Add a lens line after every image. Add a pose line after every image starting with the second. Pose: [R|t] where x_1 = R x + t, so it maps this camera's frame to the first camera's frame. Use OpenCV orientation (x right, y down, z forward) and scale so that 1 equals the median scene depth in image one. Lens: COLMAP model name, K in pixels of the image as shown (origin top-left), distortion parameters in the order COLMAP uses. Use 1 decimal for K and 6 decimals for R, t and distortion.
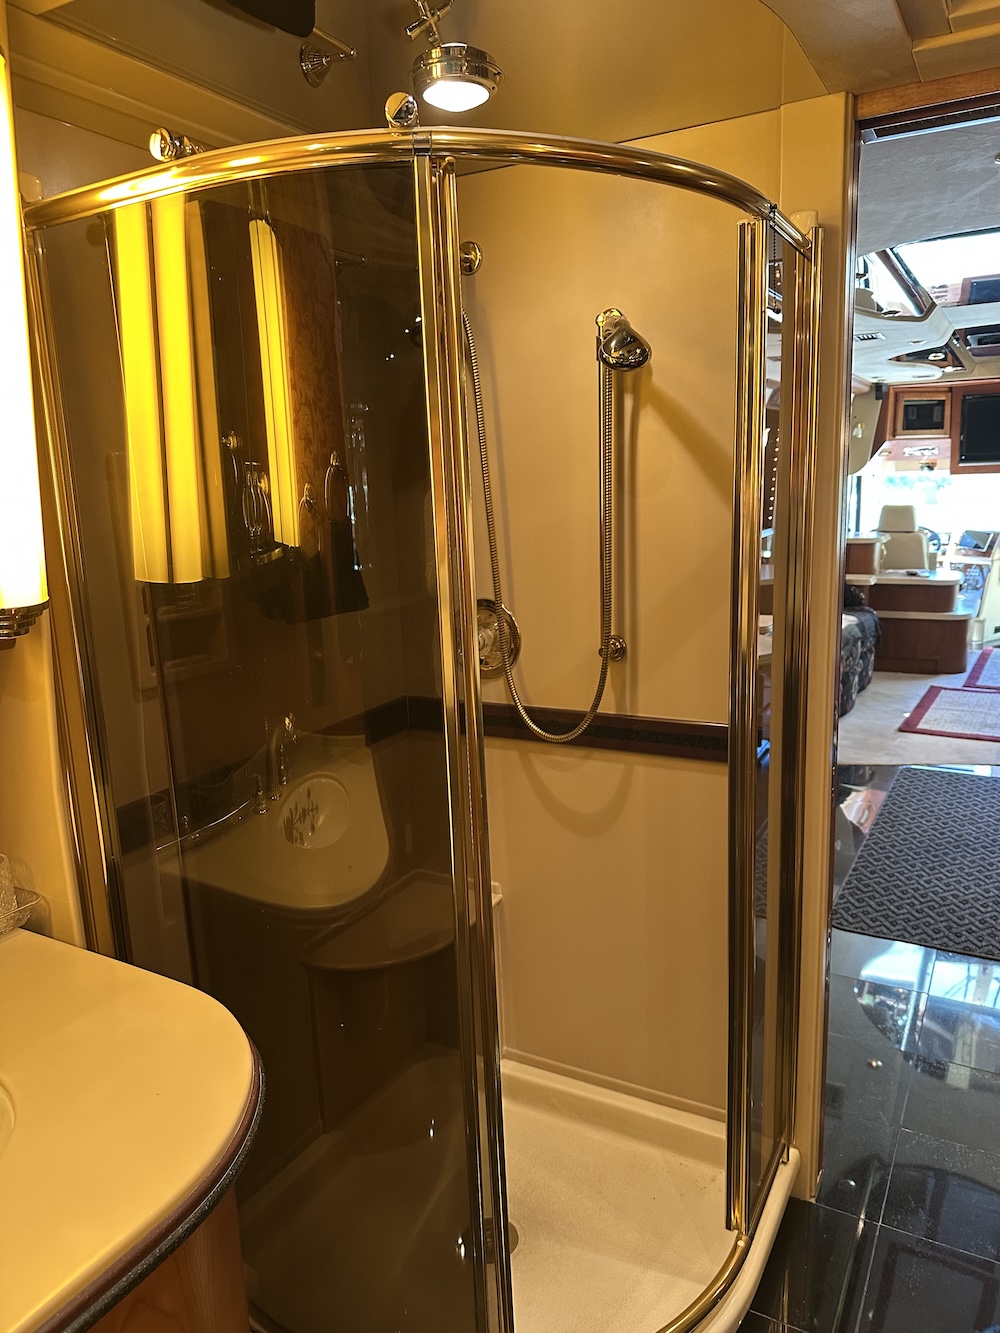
lens RADIAL K [[939.1, 0, 520.5], [0, 939.1, 676.2], [0, 0, 1]] dist [0.102329, -0.166402]
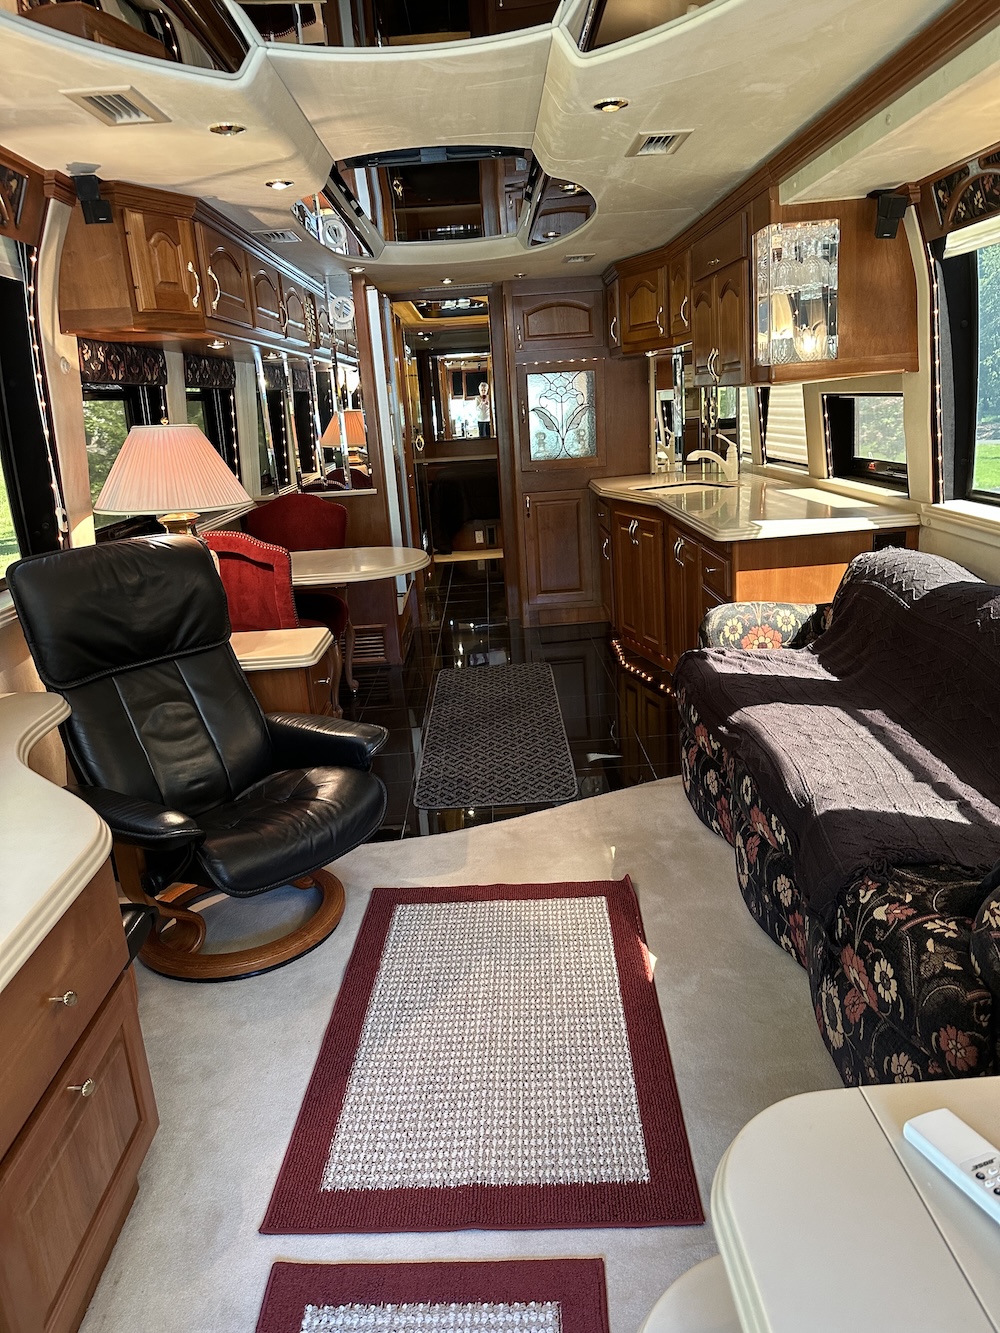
lens RADIAL K [[915.8, 0, 501.6], [0, 915.8, 686.9], [0, 0, 1]] dist [0.103968, -0.155845]
pose [[-0.869576, 0.225587, -0.439259, 0.470669], [-0.017962, 0.874511, 0.484673, -0.205305], [0.493473, 0.429350, -0.756401, 0.928351]]
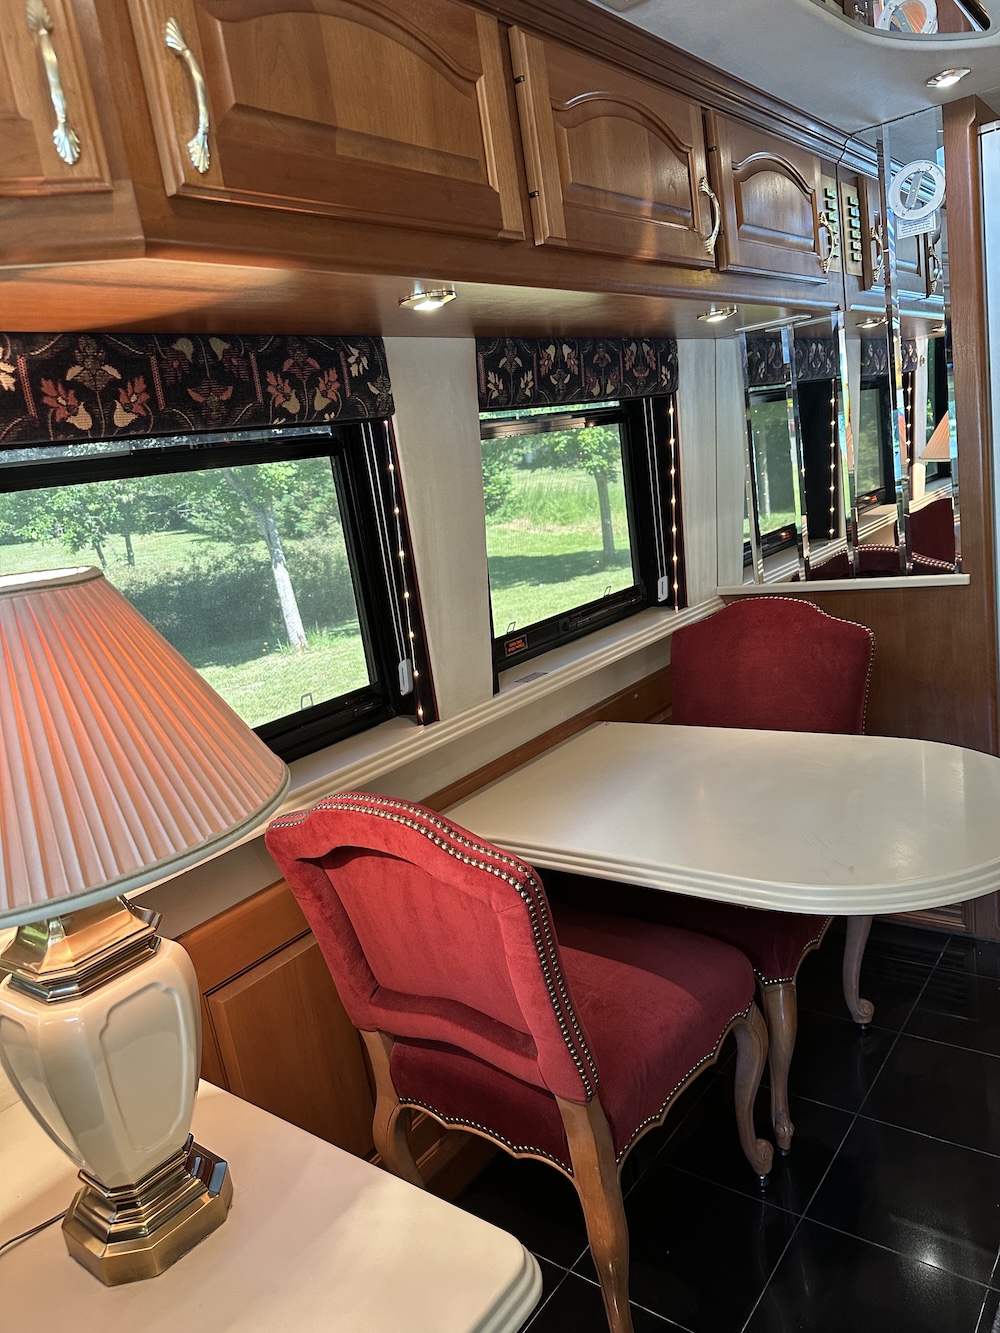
lens RADIAL K [[939.1, 0, 520.5], [0, 939.1, 676.2], [0, 0, 1]] dist [0.102329, -0.166402]
pose [[-0.973252, 0.135669, 0.185402, 0.318179], [0.202974, 0.885815, 0.417293, -0.138604], [-0.107618, 0.443763, -0.889659, 0.634497]]
